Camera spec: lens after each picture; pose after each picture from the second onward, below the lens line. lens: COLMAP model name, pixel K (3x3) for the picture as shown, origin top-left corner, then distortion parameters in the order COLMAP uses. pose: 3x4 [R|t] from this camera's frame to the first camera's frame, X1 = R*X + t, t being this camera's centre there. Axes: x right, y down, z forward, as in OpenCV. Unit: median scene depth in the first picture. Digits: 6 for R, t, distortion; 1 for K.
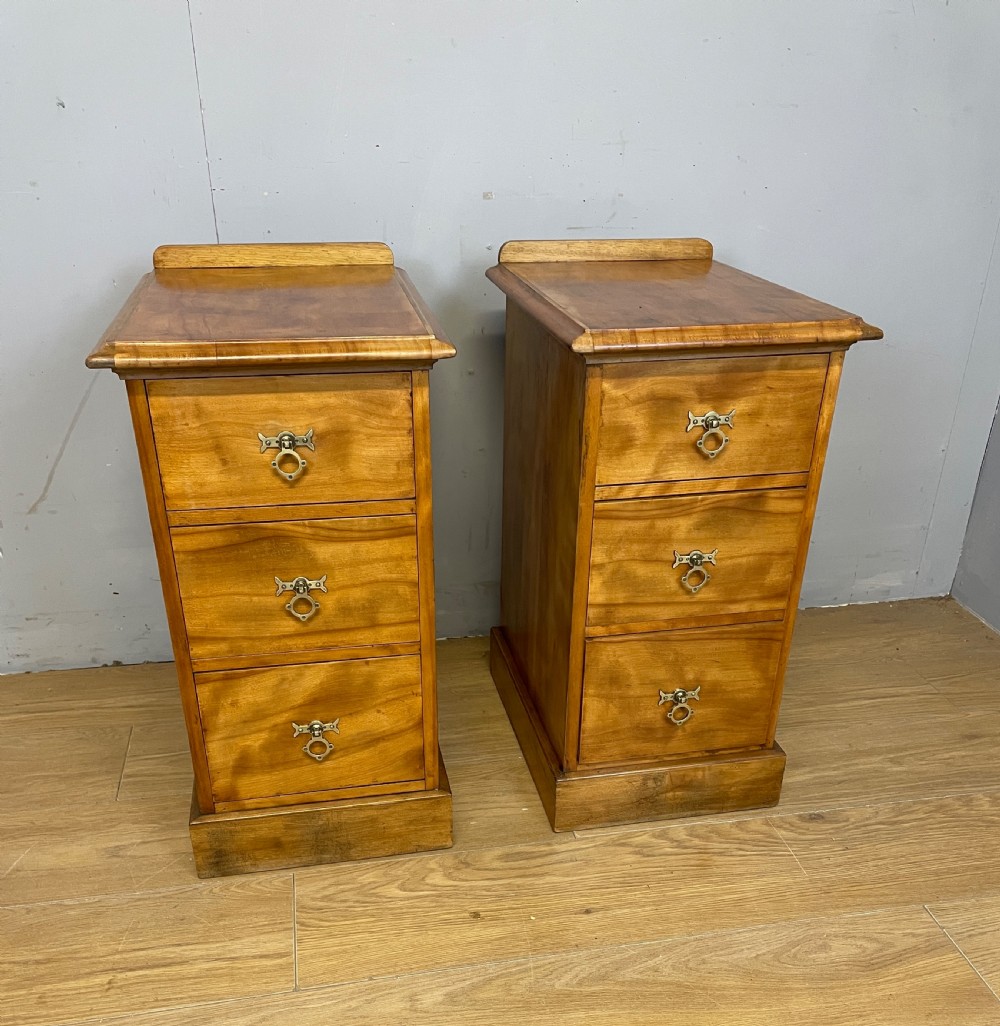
lens RADIAL K [[1009.6, 0, 499.6], [0, 1009.6, 658.9], [0, 0, 1]] dist [0.049878, 0.000000]
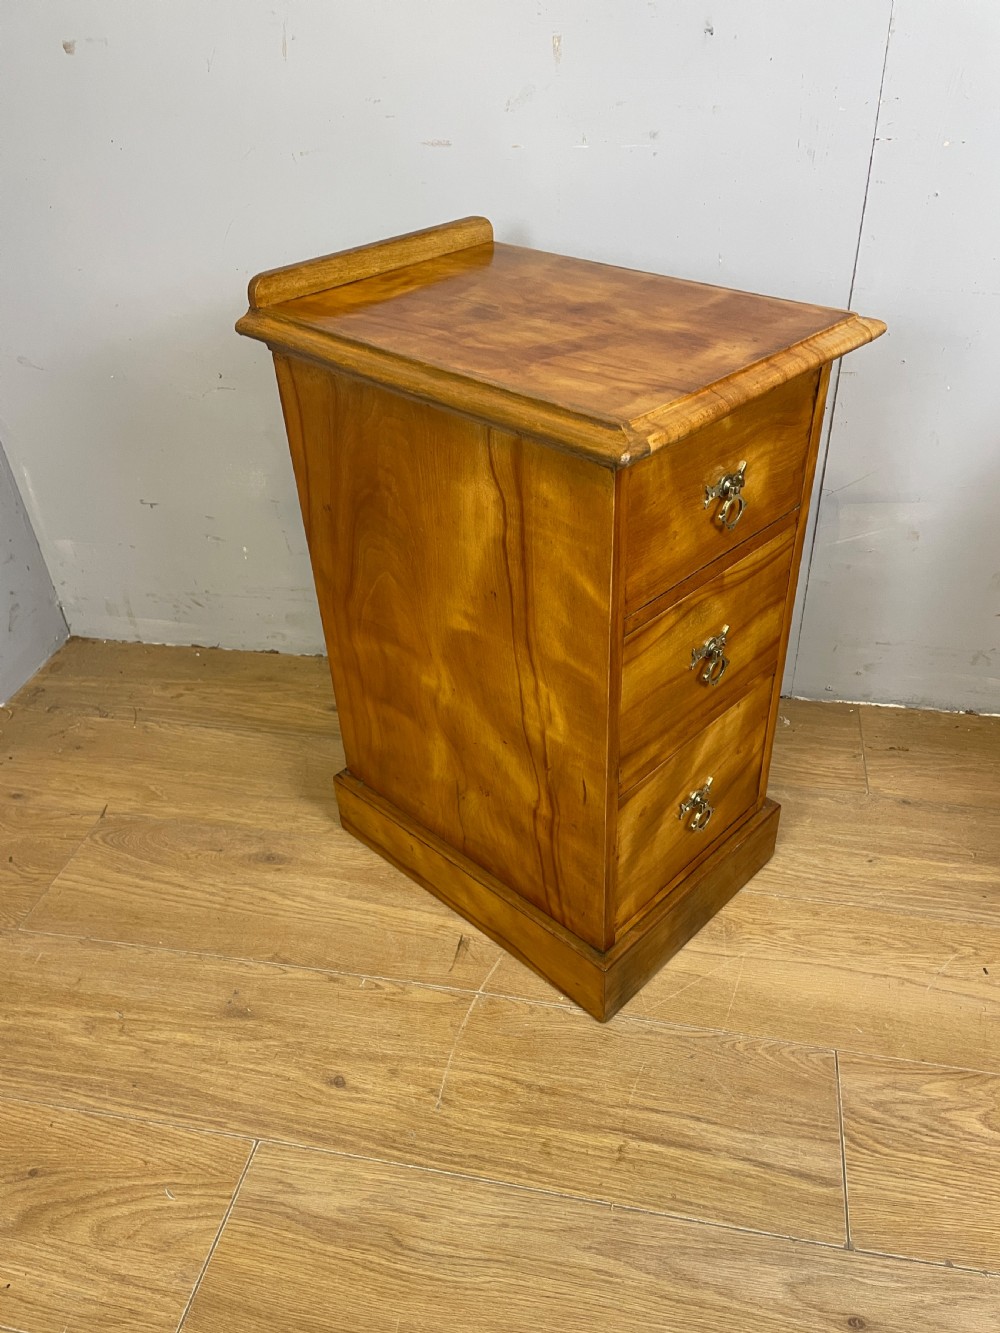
lens RADIAL K [[1009.5, 0, 504.0], [0, 1009.5, 661.0], [0, 0, 1]] dist [0.089177, -0.114868]
pose [[0.920888, 0.183343, -0.344022, -0.236027], [-0.145506, 0.980379, 0.132987, -0.165747], [0.361654, -0.072409, 0.929496, 0.193898]]
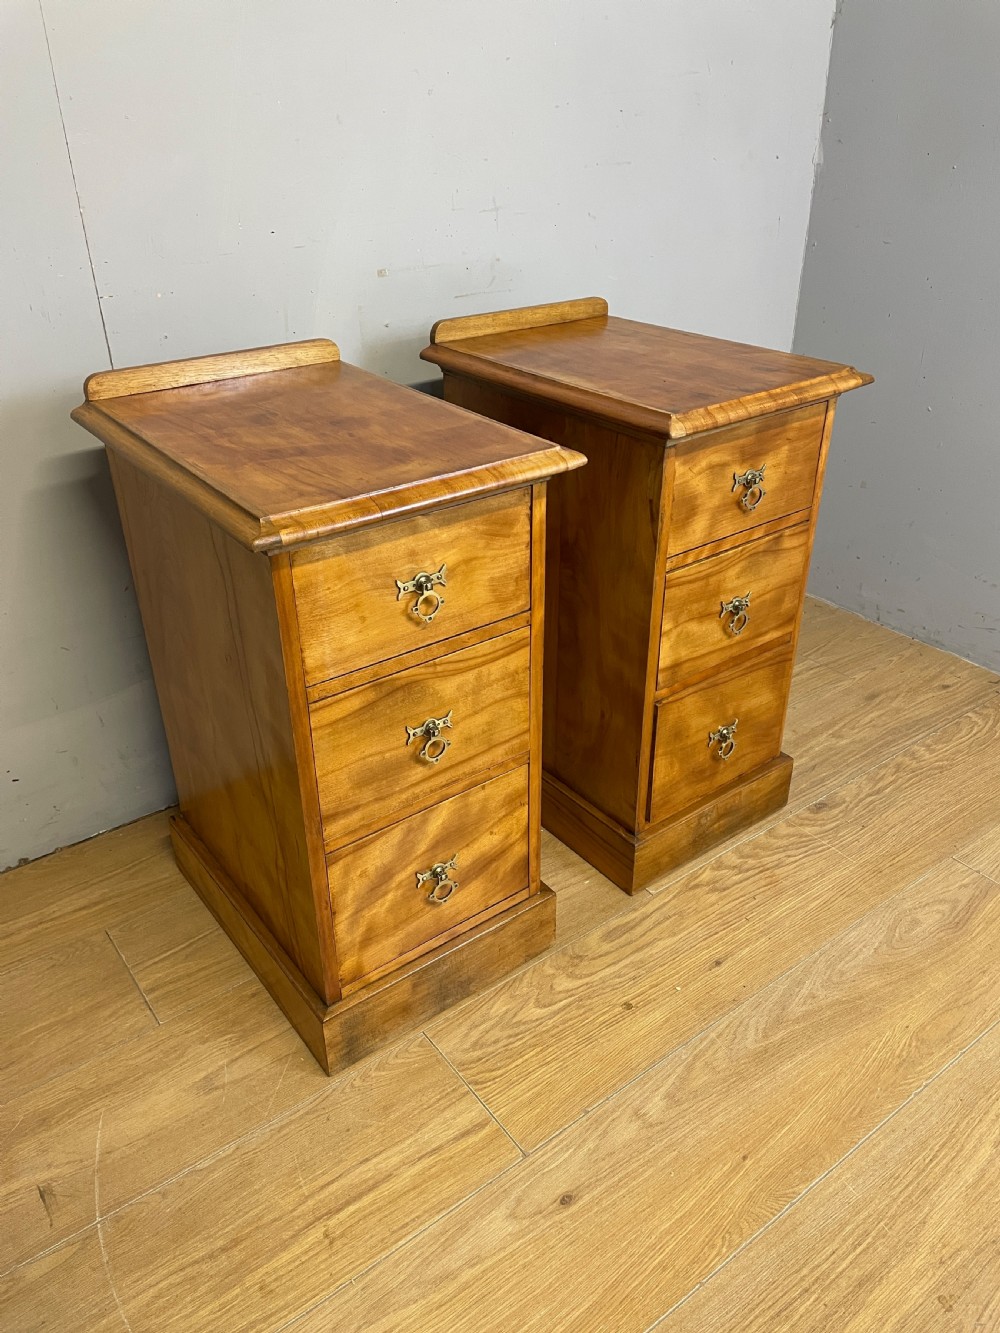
lens RADIAL K [[1009.5, 0, 495.8], [0, 1009.5, 650.5], [0, 0, 1]] dist [0.089177, -0.114868]
pose [[0.900733, -0.227977, 0.369739, -0.429172], [0.231589, 0.972175, 0.035249, -0.146747], [-0.367487, 0.053877, 0.928467, 0.113781]]
